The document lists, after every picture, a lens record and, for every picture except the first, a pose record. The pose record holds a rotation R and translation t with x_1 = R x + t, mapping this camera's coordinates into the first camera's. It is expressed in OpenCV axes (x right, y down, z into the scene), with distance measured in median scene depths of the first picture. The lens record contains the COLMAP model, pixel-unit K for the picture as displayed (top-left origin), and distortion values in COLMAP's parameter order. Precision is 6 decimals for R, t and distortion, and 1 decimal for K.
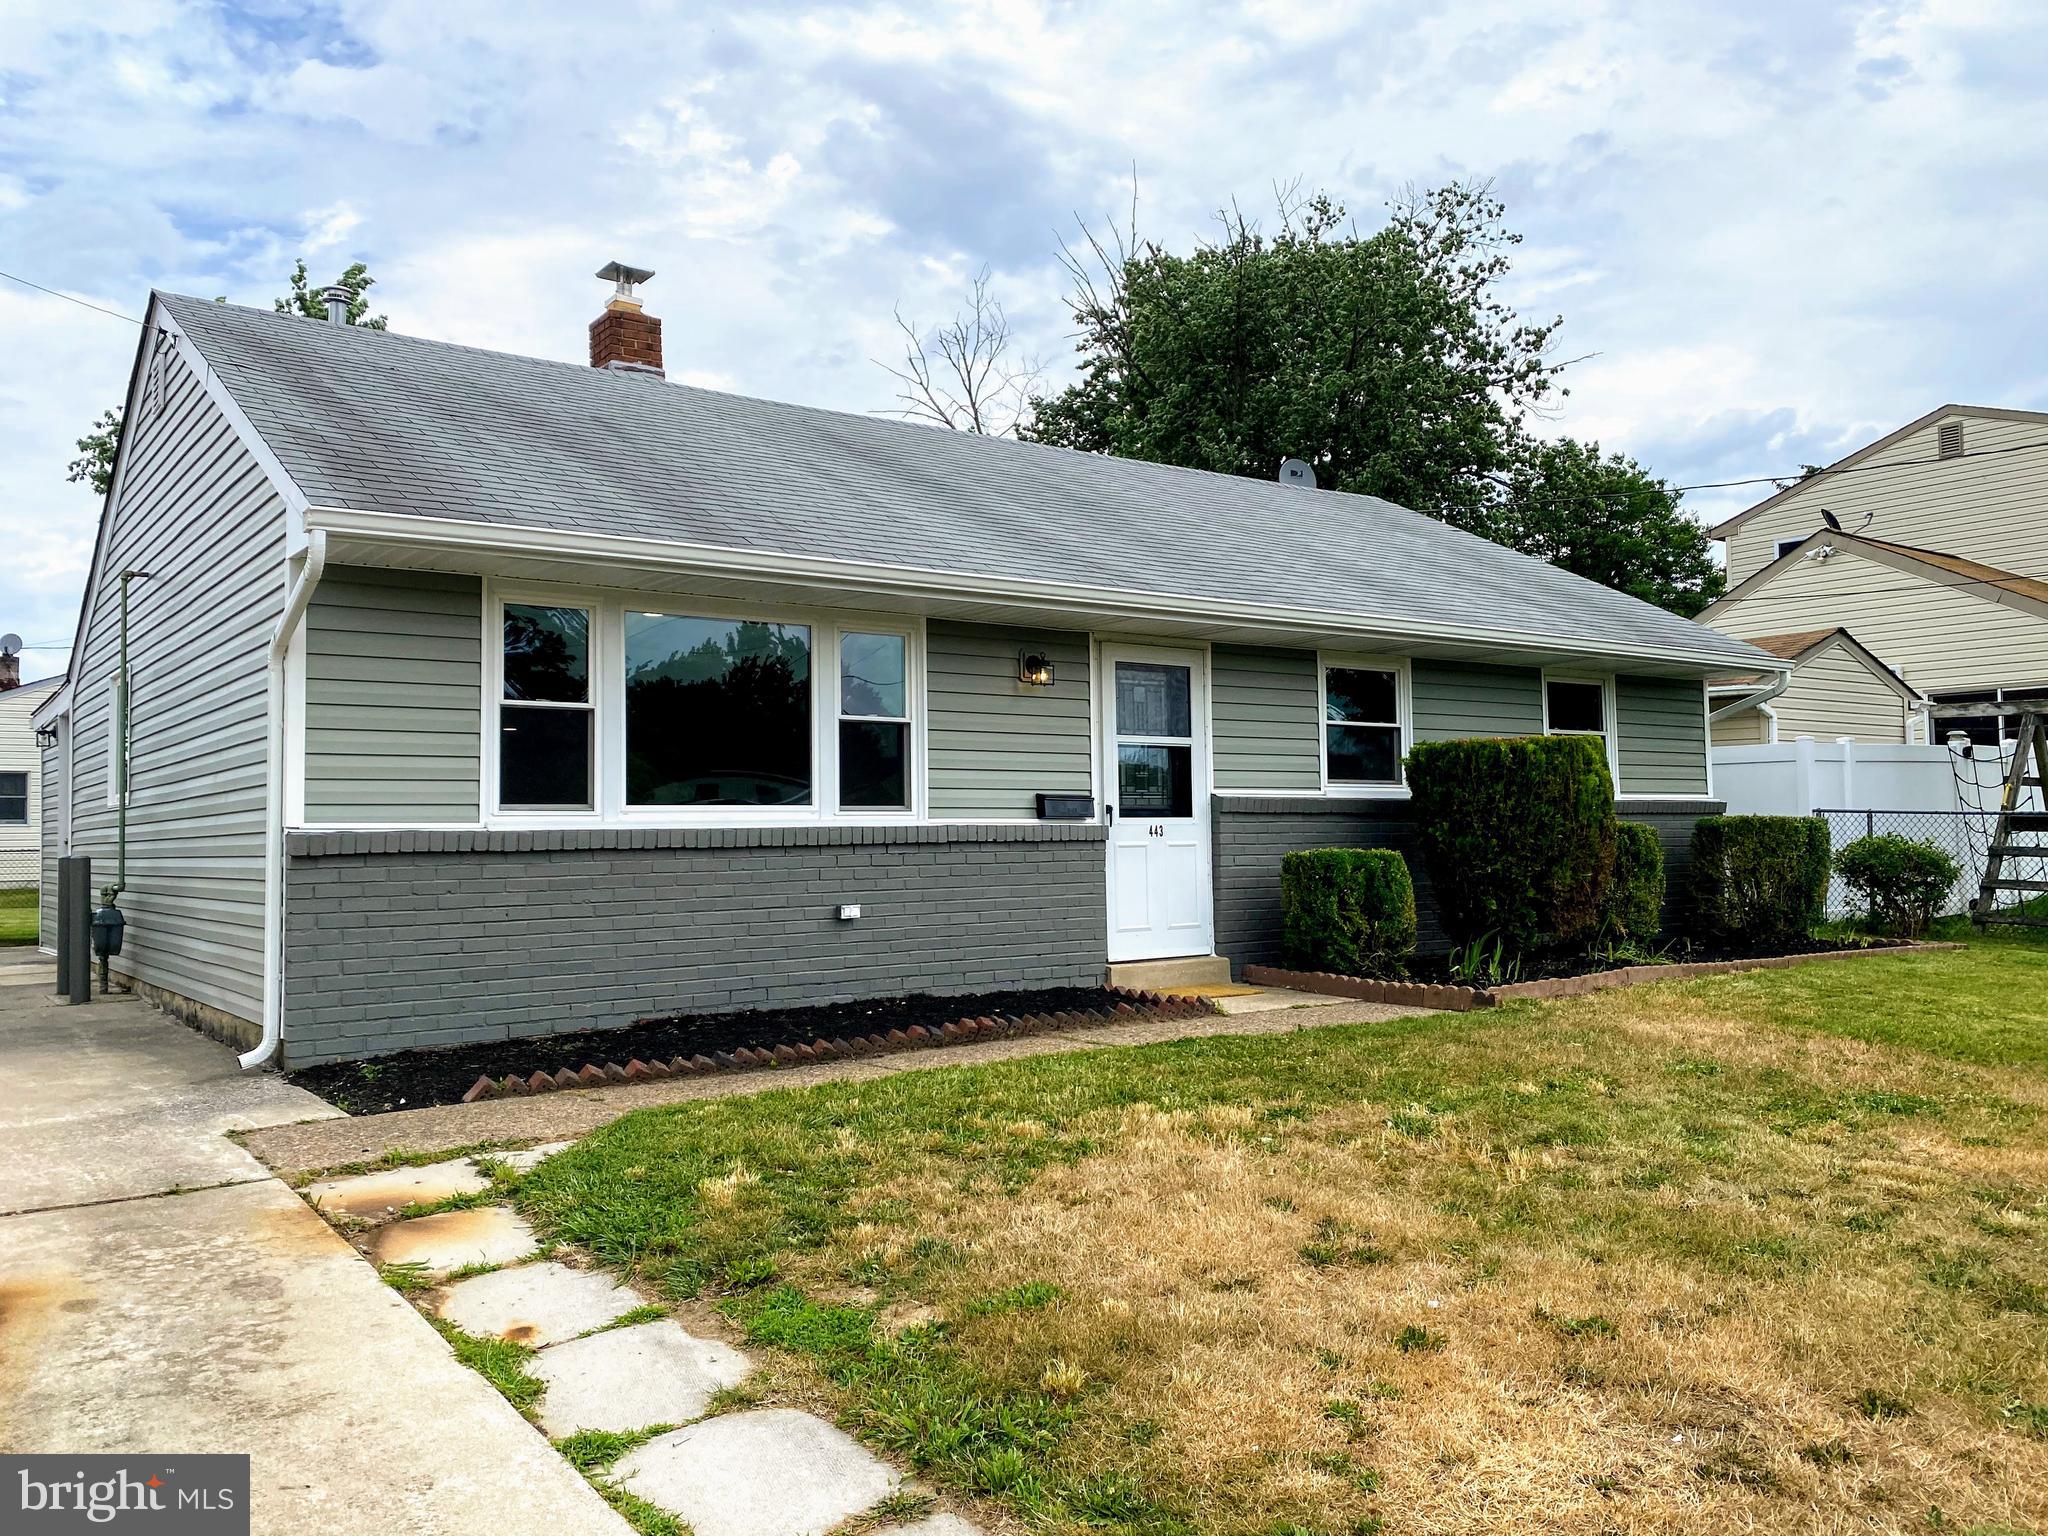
lens RADIAL K [[1463.6, 0, 943.4], [0, 1463.6, 770.2], [0, 0, 1]] dist [0.001073, -0.000474]
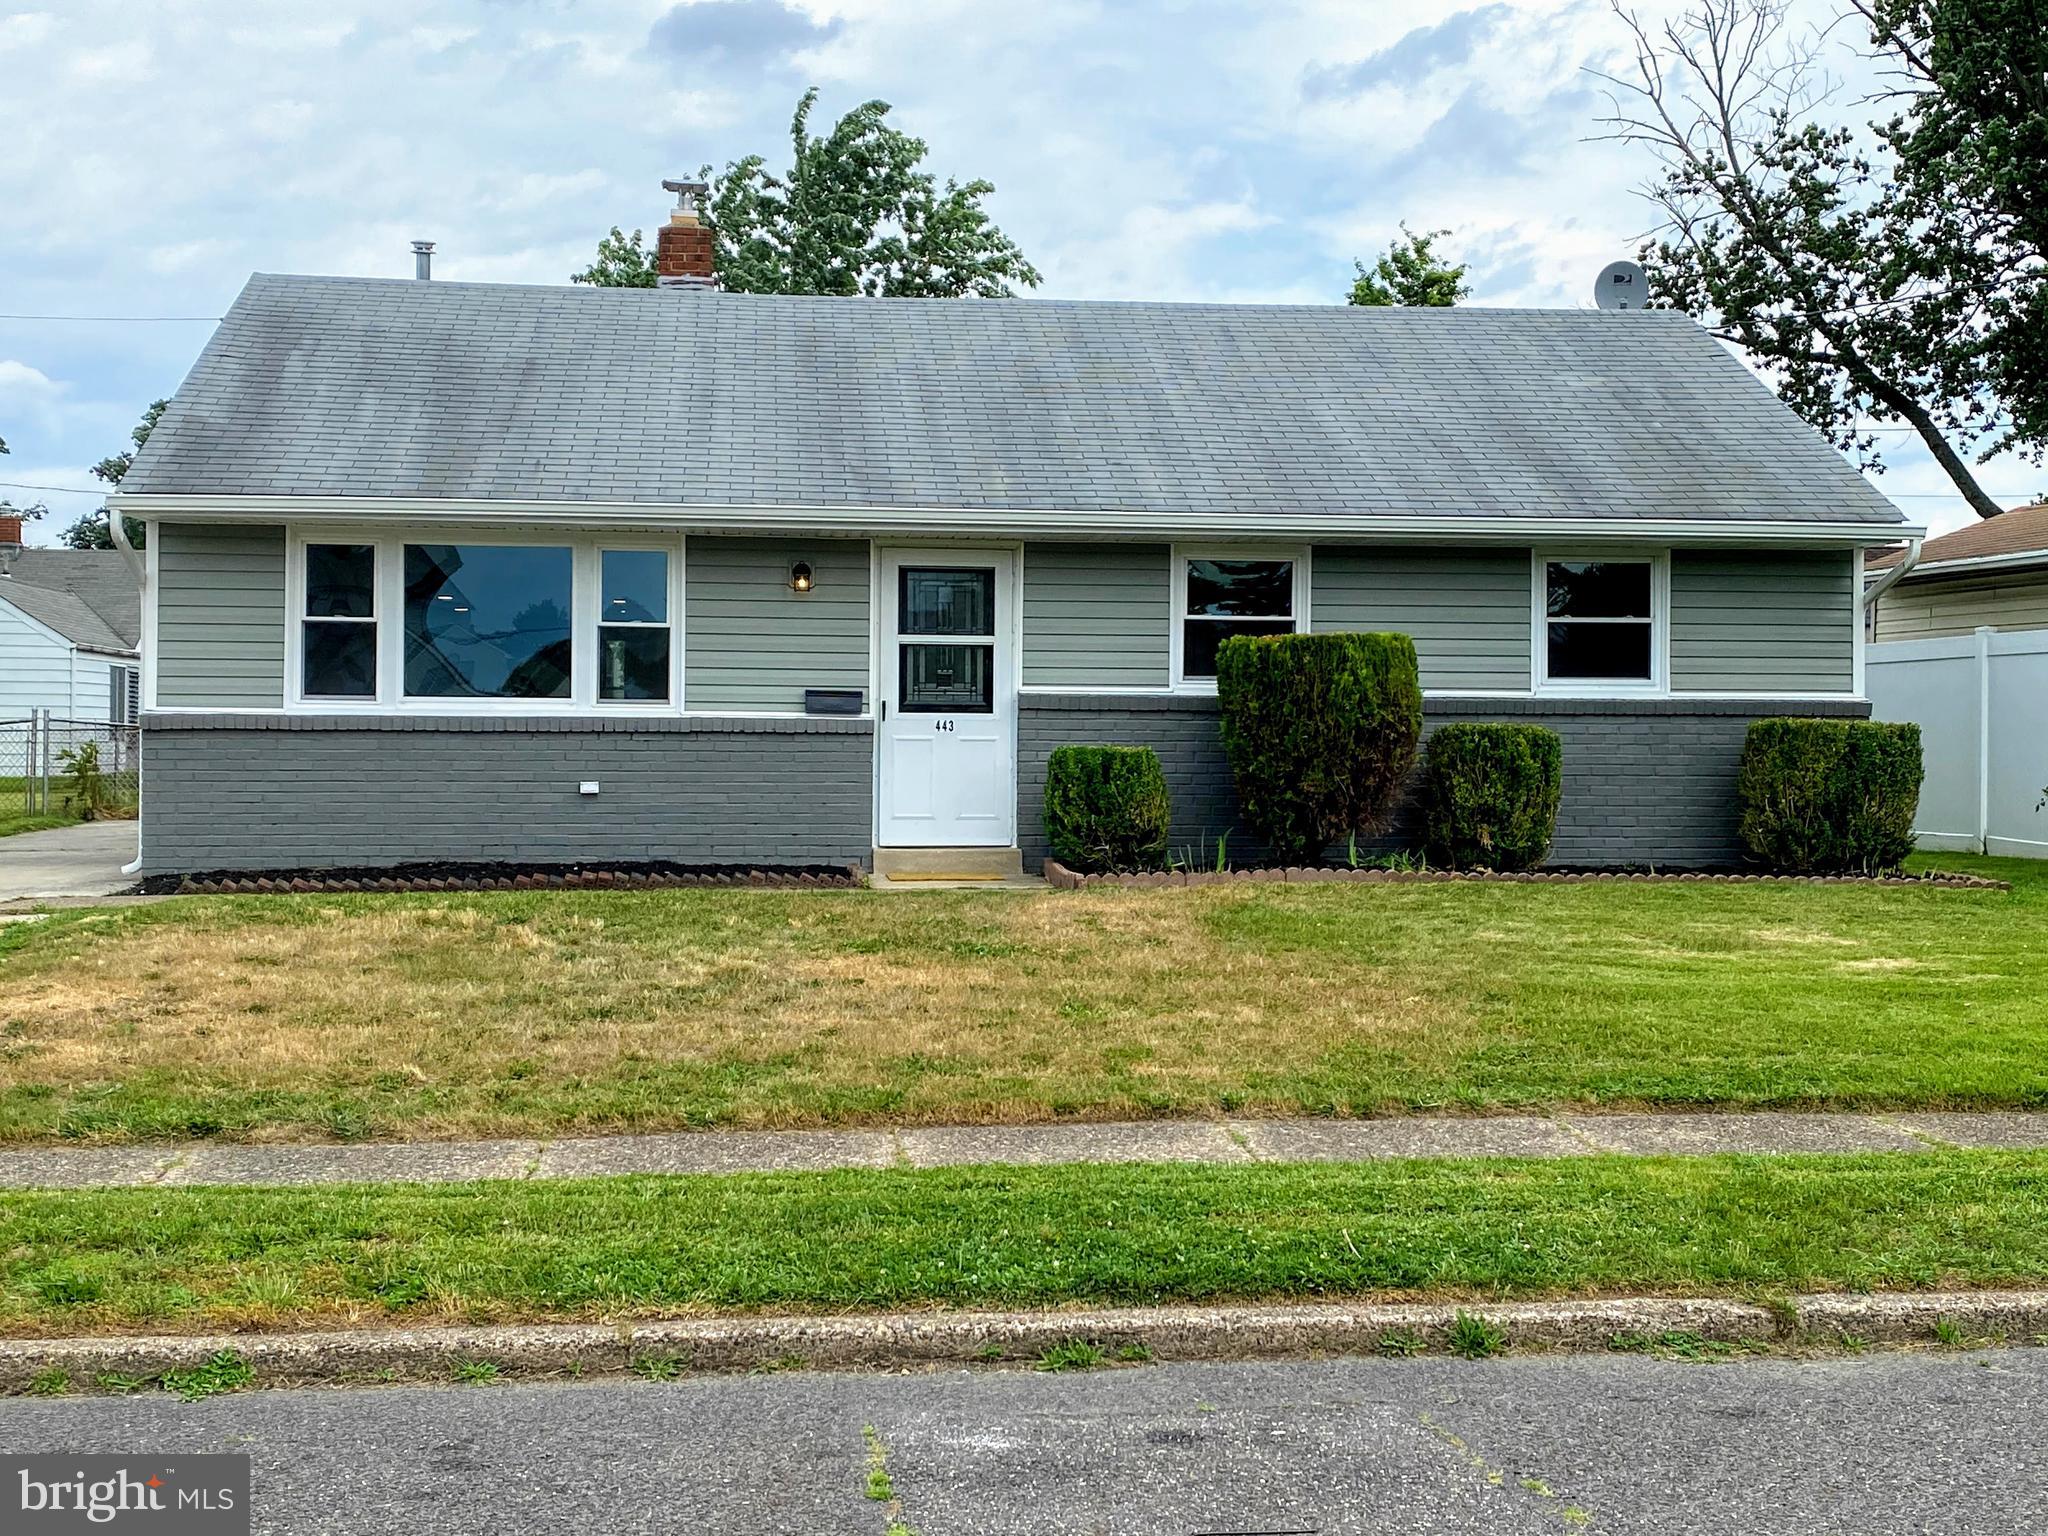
lens RADIAL K [[2522.2, 0, 1021.8], [0, 2522.2, 758.7], [0, 0, 1]] dist [0.103512, -0.049534]
pose [[0.884844, 0.018249, -0.465530, 1.145515], [0.002235, 0.999055, 0.043412, -0.015042], [0.465882, -0.039453, 0.883967, -0.631140]]
